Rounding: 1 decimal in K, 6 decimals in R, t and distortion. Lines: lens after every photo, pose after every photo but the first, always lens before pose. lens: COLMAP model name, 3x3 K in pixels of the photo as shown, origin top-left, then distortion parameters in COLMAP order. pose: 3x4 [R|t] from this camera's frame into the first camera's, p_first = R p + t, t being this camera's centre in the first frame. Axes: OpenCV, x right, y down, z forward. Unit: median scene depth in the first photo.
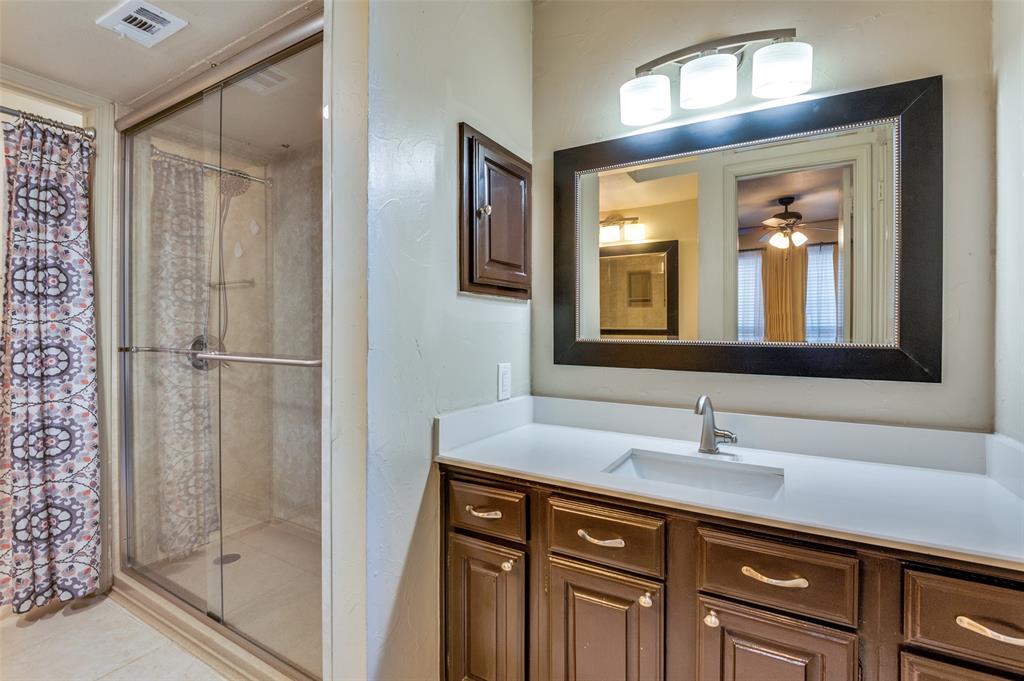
lens RADIAL K [[473.1, 0, 515.4], [0, 473.1, 335.5], [0, 0, 1]] dist [-0.022365, 0.001916]
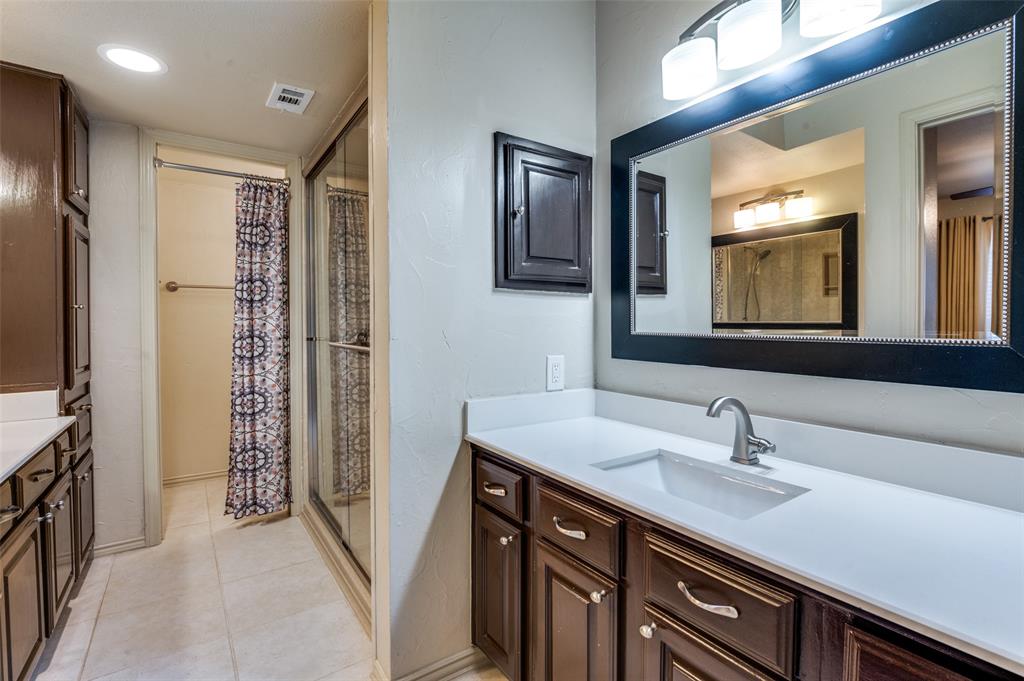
lens RADIAL K [[473.1, 0, 502.9], [0, 473.1, 337.2], [0, 0, 1]] dist [-0.022365, 0.001916]
pose [[0.900799, 0.007392, -0.434173, 0.298953], [-0.001654, 0.999906, 0.013594, 0.004470], [0.434233, -0.011528, 0.900727, 0.019704]]
